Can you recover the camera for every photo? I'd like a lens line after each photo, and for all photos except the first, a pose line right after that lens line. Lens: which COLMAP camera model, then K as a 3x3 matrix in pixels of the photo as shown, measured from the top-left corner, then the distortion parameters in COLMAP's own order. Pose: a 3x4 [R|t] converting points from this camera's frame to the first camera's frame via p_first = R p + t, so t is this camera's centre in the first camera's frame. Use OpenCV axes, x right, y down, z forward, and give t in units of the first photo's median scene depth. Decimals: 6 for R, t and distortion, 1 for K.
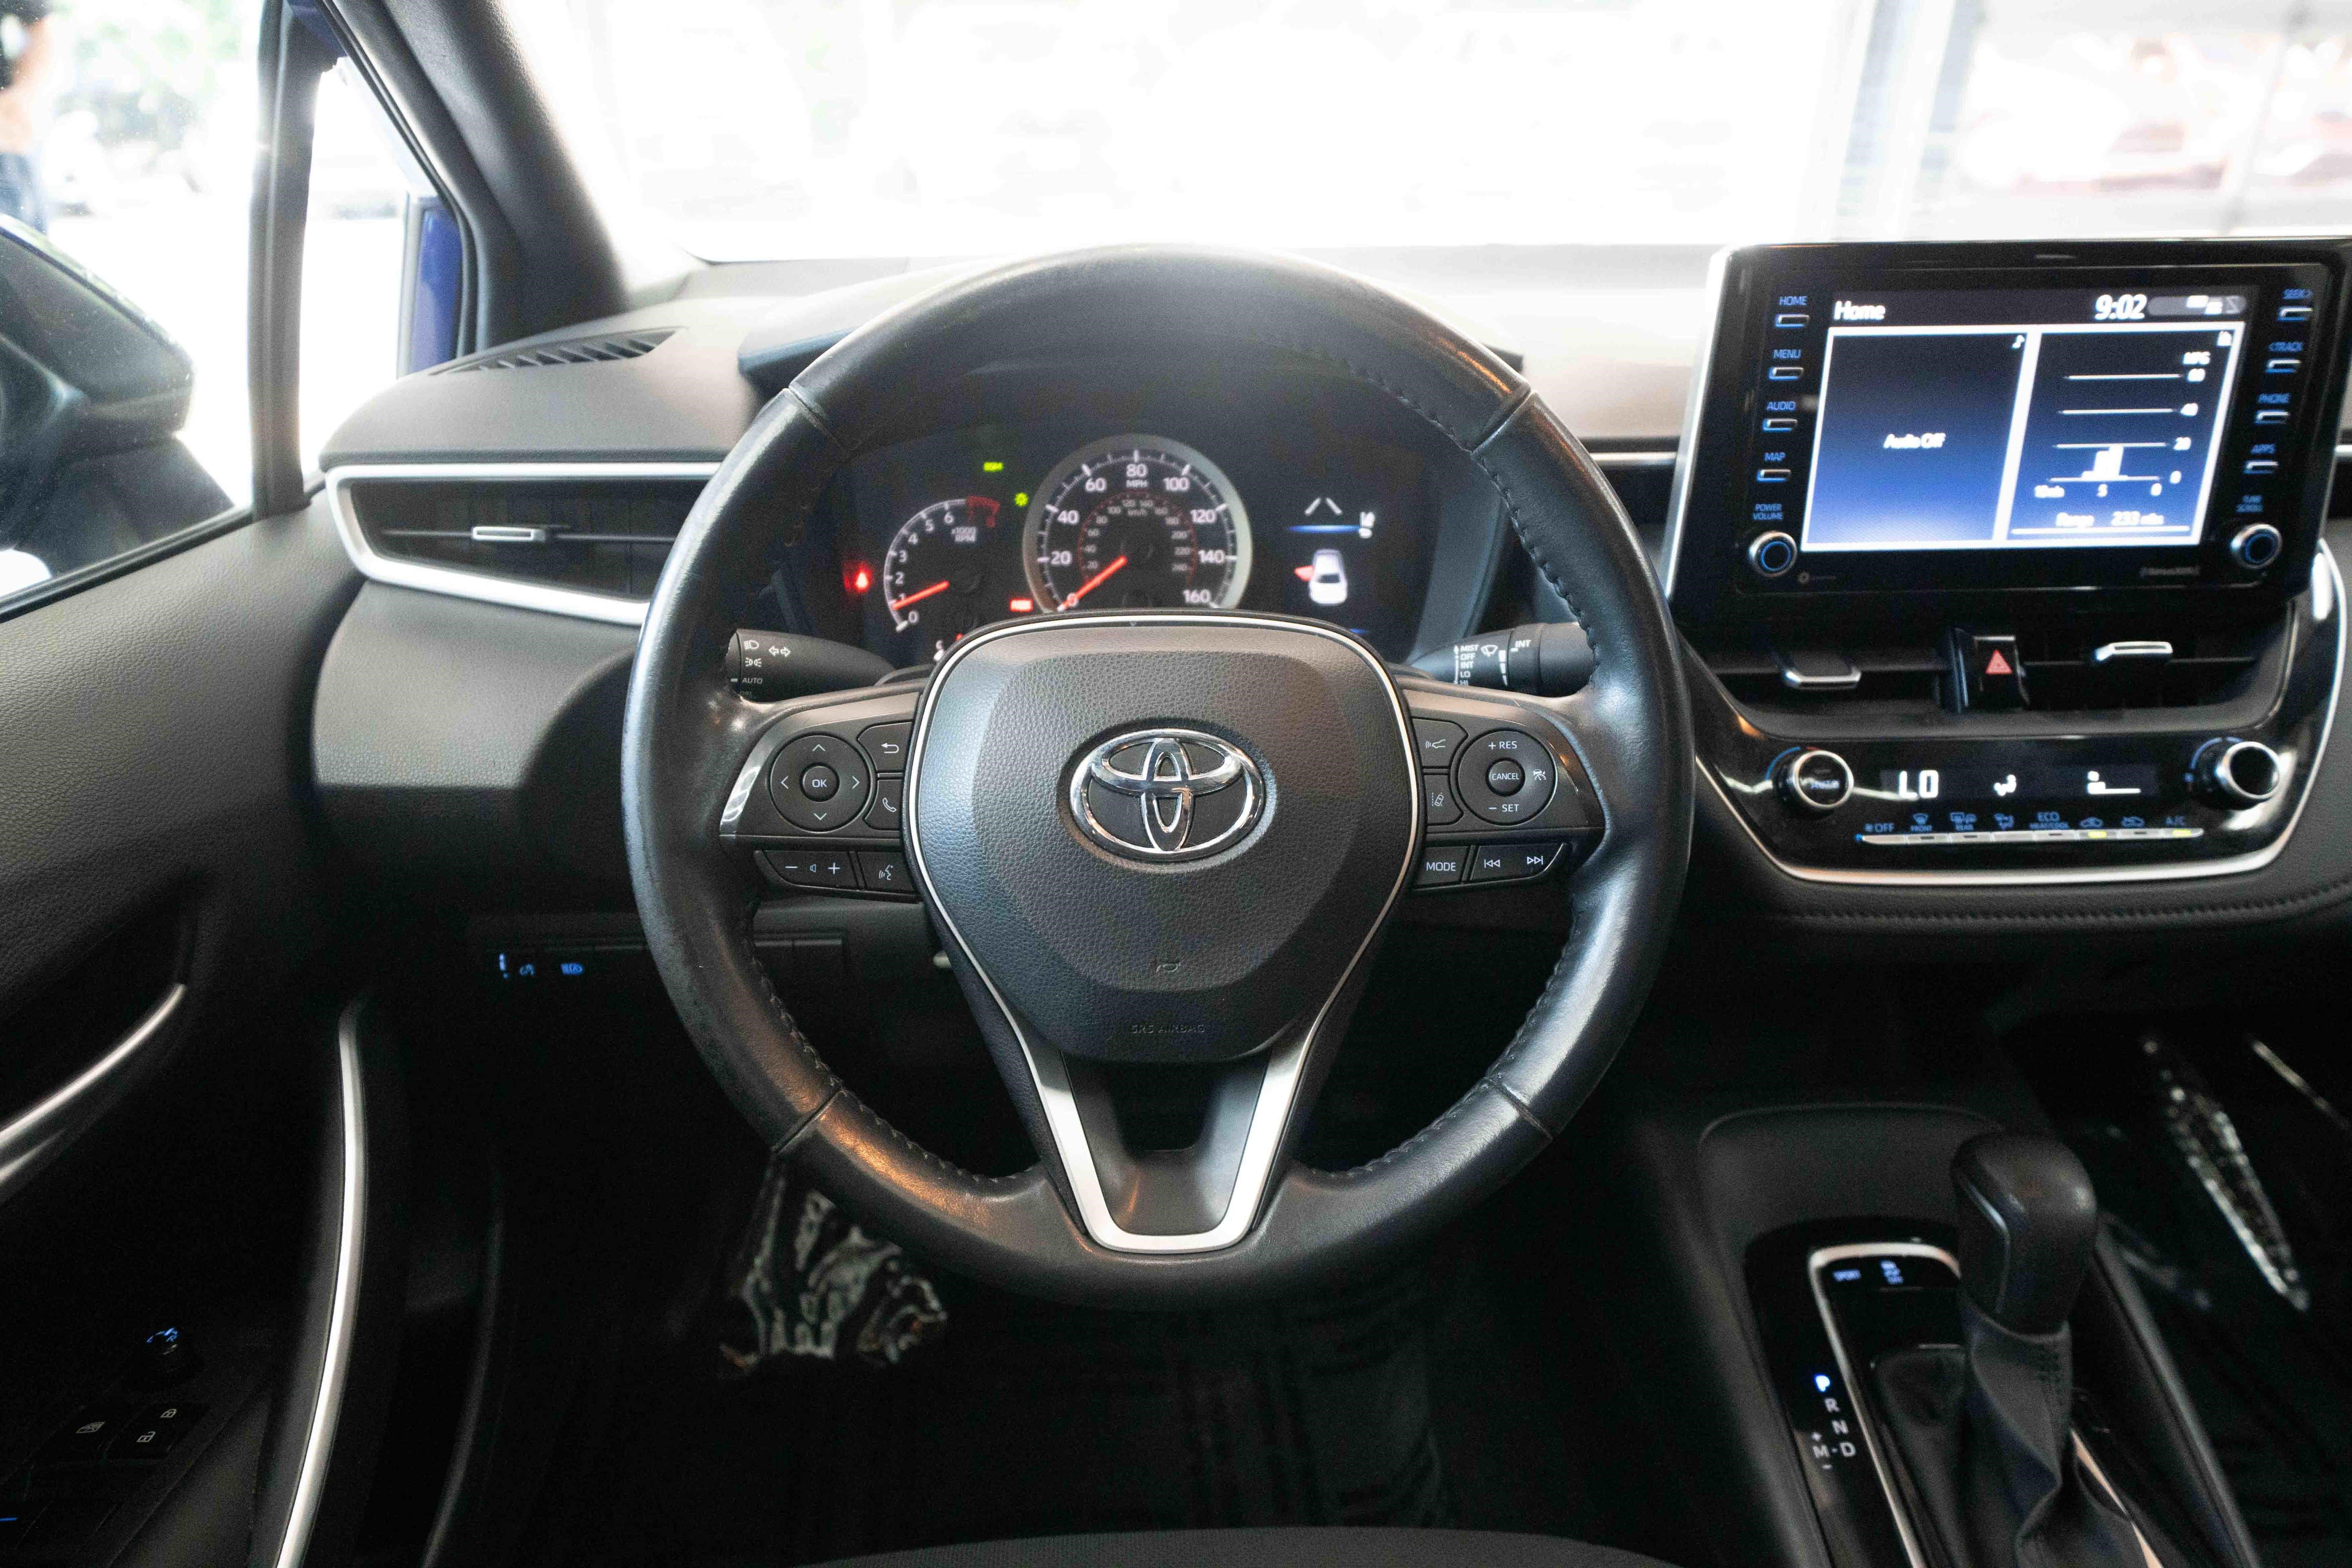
lens RADIAL K [[1530.3, 0, 1174.6], [0, 1530.3, 818.4], [0, 0, 1]] dist [0.022903, 0.007335]
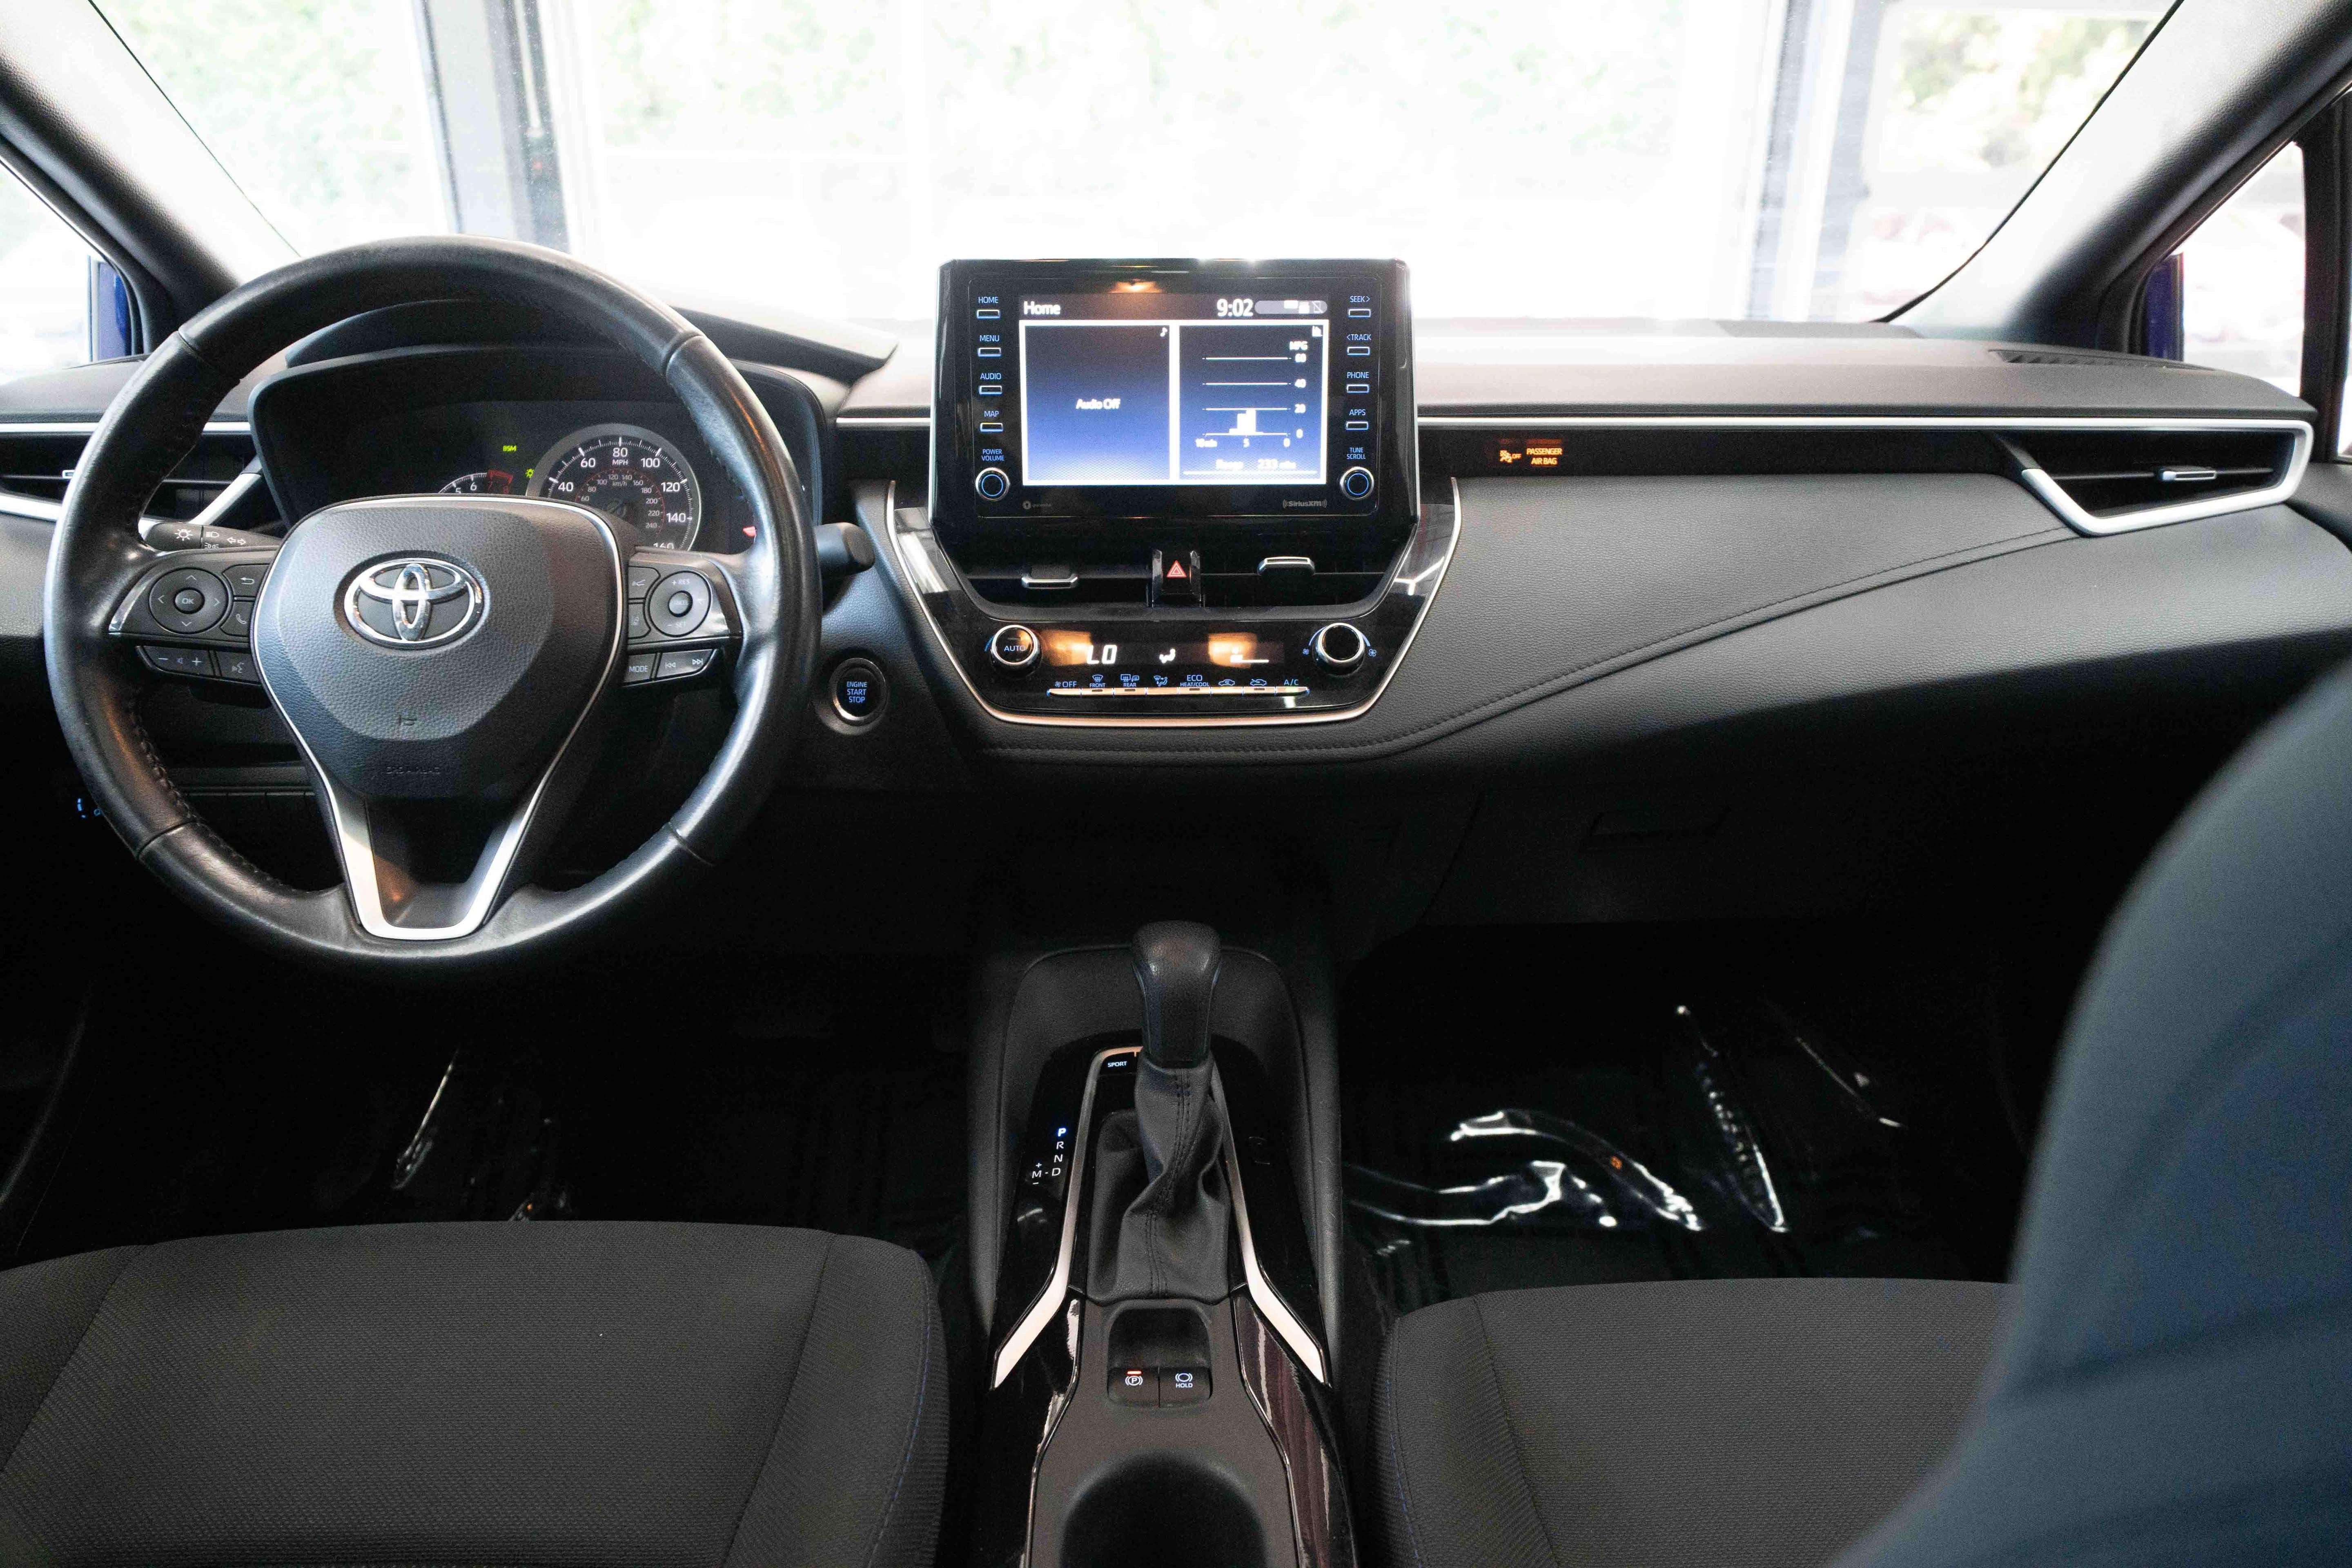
lens RADIAL K [[1530.3, 0, 1174.6], [0, 1530.3, 818.4], [0, 0, 1]] dist [0.022903, 0.007335]
pose [[0.999175, 0.007310, -0.039940, 0.604249], [-0.011492, 0.994354, -0.105493, 0.259494], [0.038944, 0.105865, 0.993618, -0.299423]]
